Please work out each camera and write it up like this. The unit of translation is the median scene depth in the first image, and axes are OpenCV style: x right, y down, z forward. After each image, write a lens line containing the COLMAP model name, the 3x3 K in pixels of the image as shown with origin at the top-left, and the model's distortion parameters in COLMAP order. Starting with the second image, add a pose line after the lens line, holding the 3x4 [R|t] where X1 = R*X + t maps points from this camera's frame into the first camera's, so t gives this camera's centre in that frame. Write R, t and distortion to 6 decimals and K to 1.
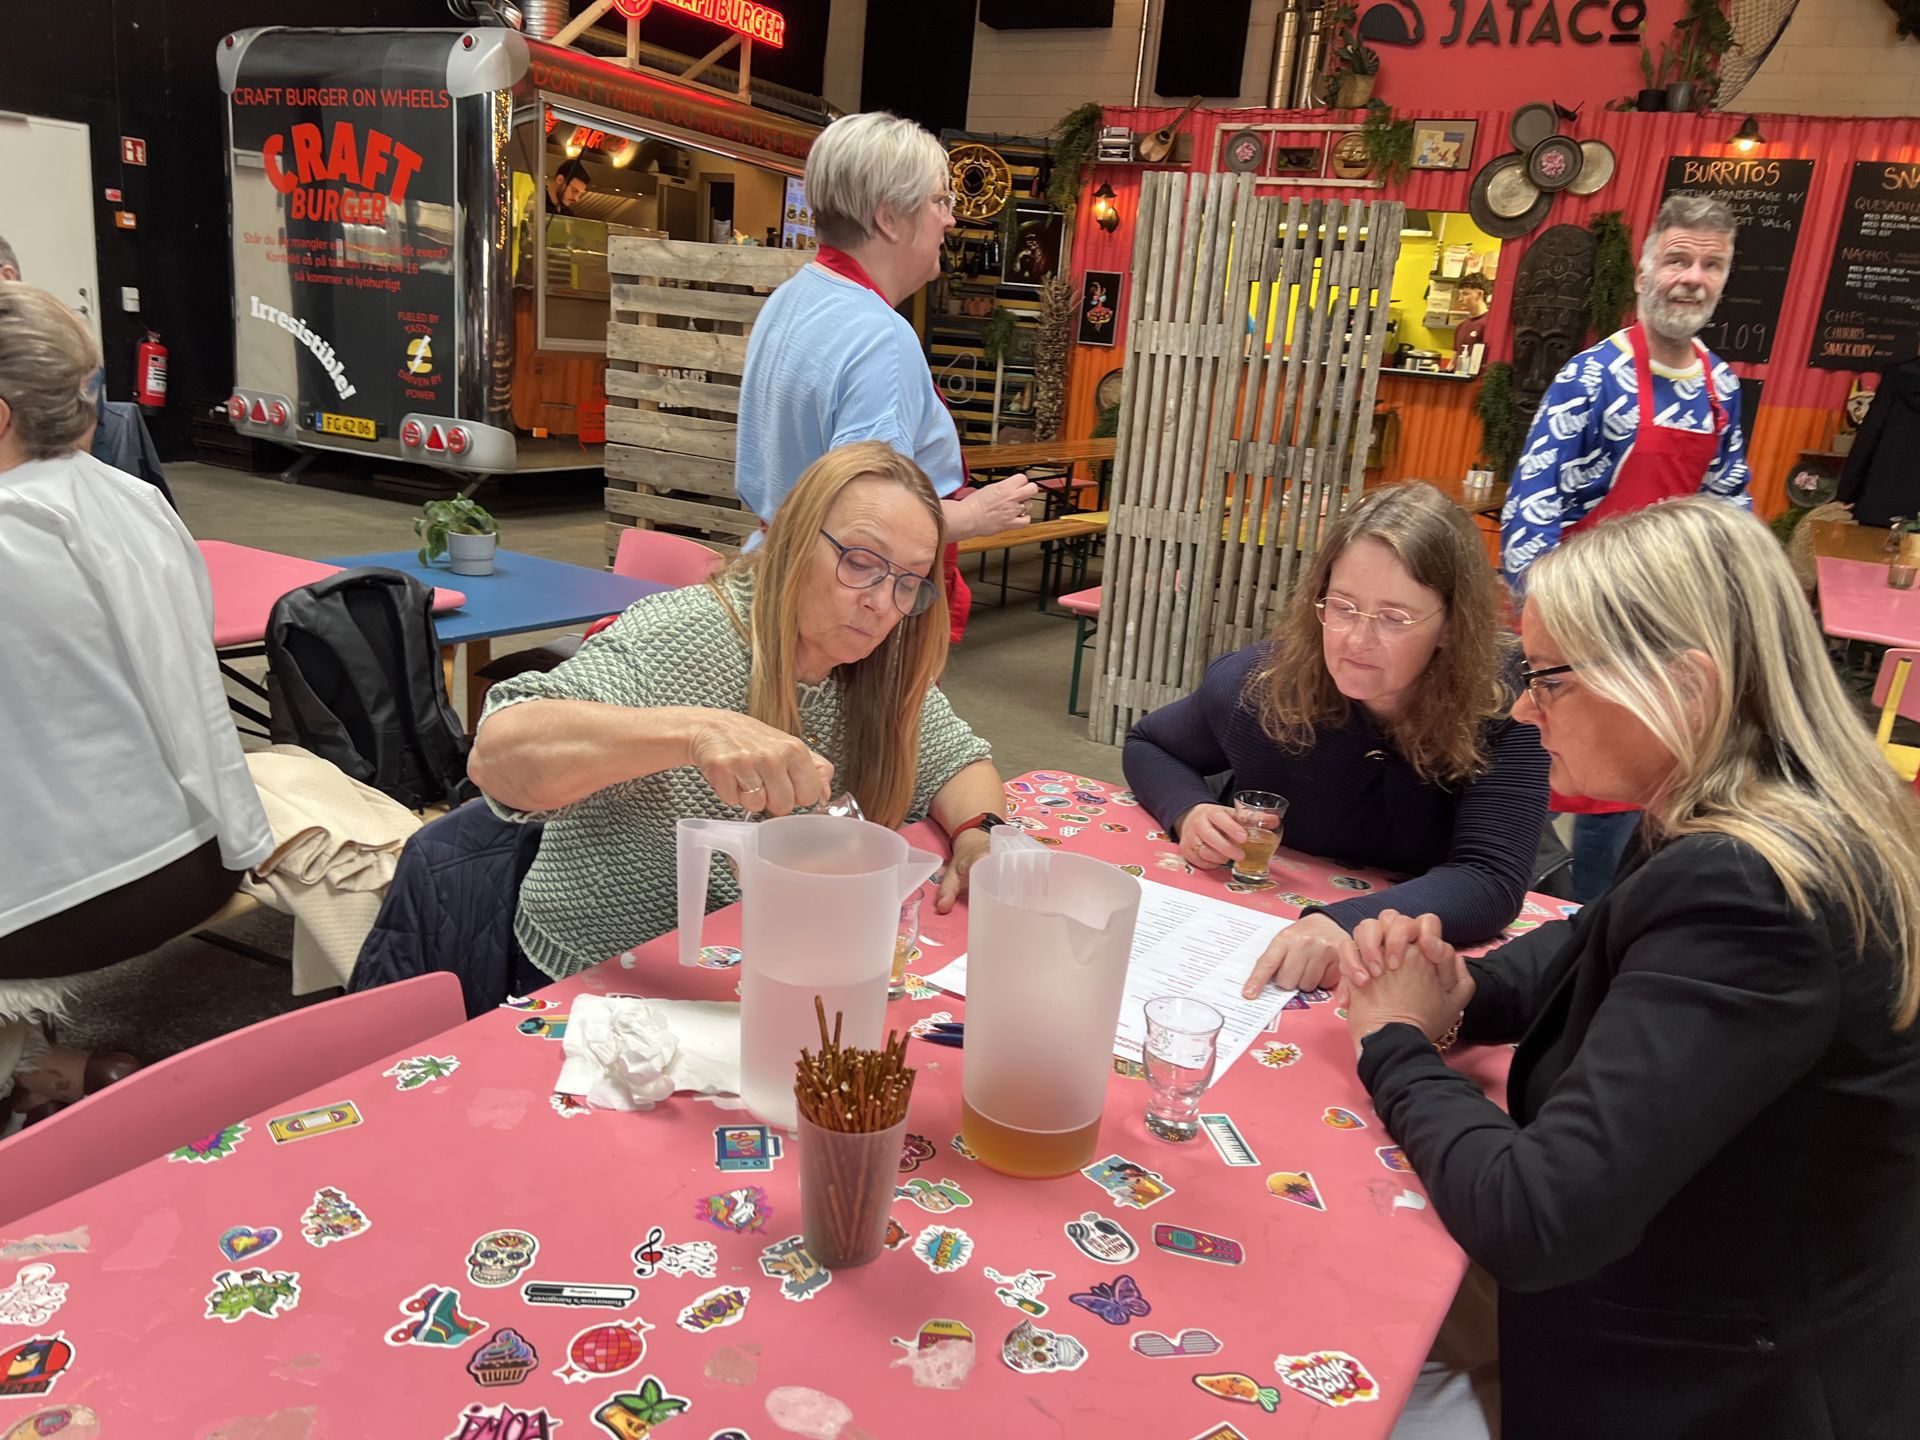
lens RADIAL K [[1448.6, 0, 960.0], [0, 1448.6, 720.0], [0, 0, 1]] dist [0.041523, -0.044091]
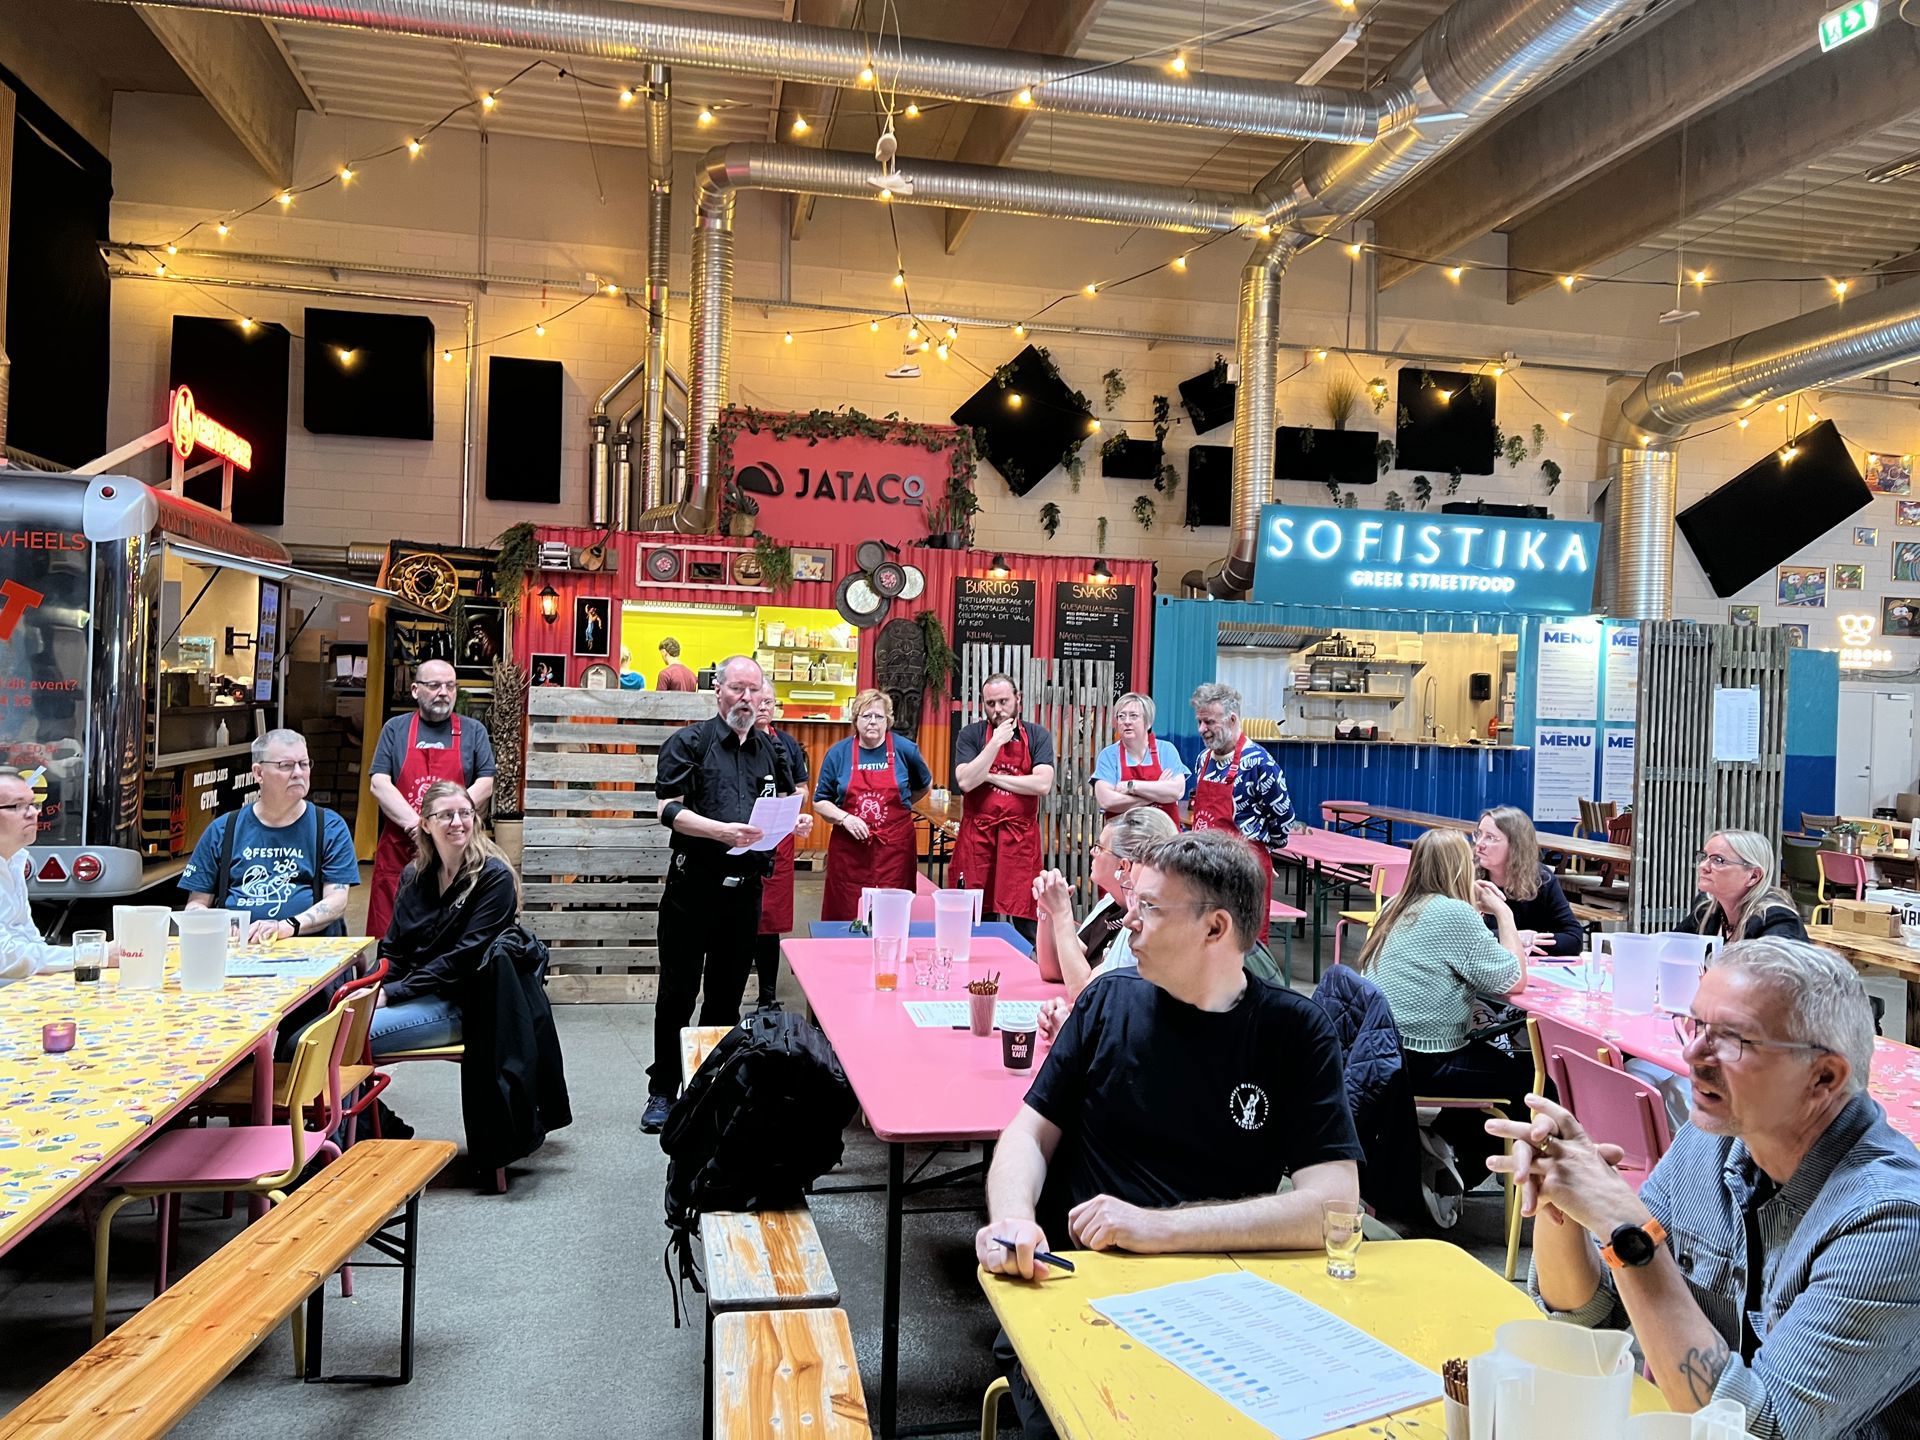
lens RADIAL K [[1421.1, 0, 978.0], [0, 1421.1, 716.4], [0, 0, 1]] dist [0.102502, -0.131033]
pose [[0.767467, -0.069739, 0.637284, -0.445334], [0.198803, 0.970951, -0.133163, -0.037308], [-0.609484, 0.228892, 0.759037, -0.112036]]
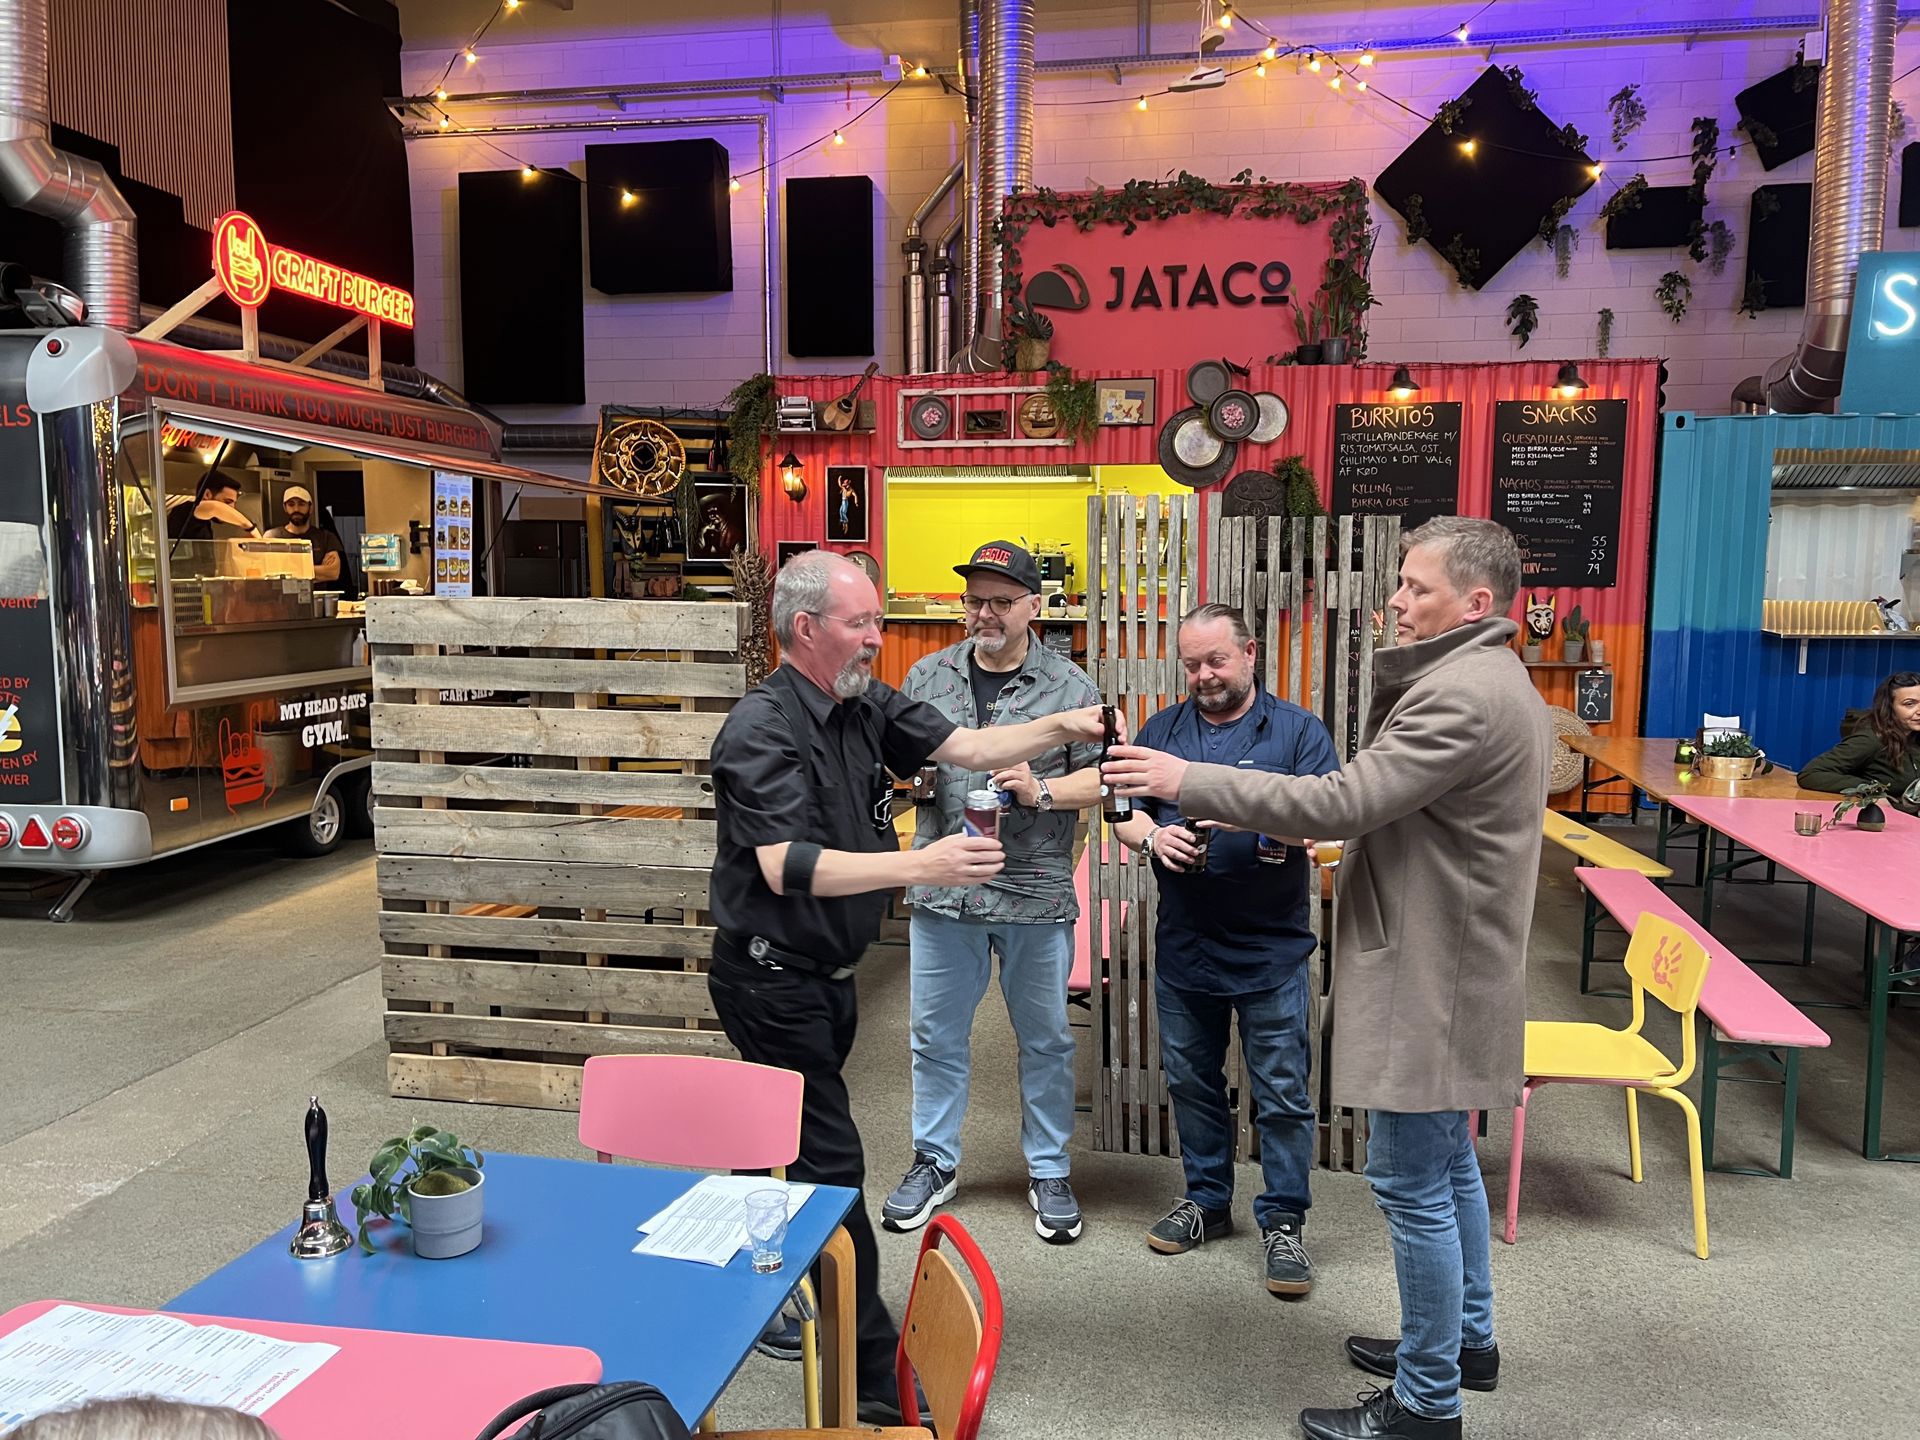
lens RADIAL K [[1439.0, 0, 969.7], [0, 1439.0, 732.6], [0, 0, 1]] dist [0.064273, -0.070939]
pose [[0.946601, -0.117284, 0.300319, -0.106241], [0.156292, 0.981649, -0.109265, -0.075789], [-0.281993, 0.150368, 0.947560, 0.110603]]
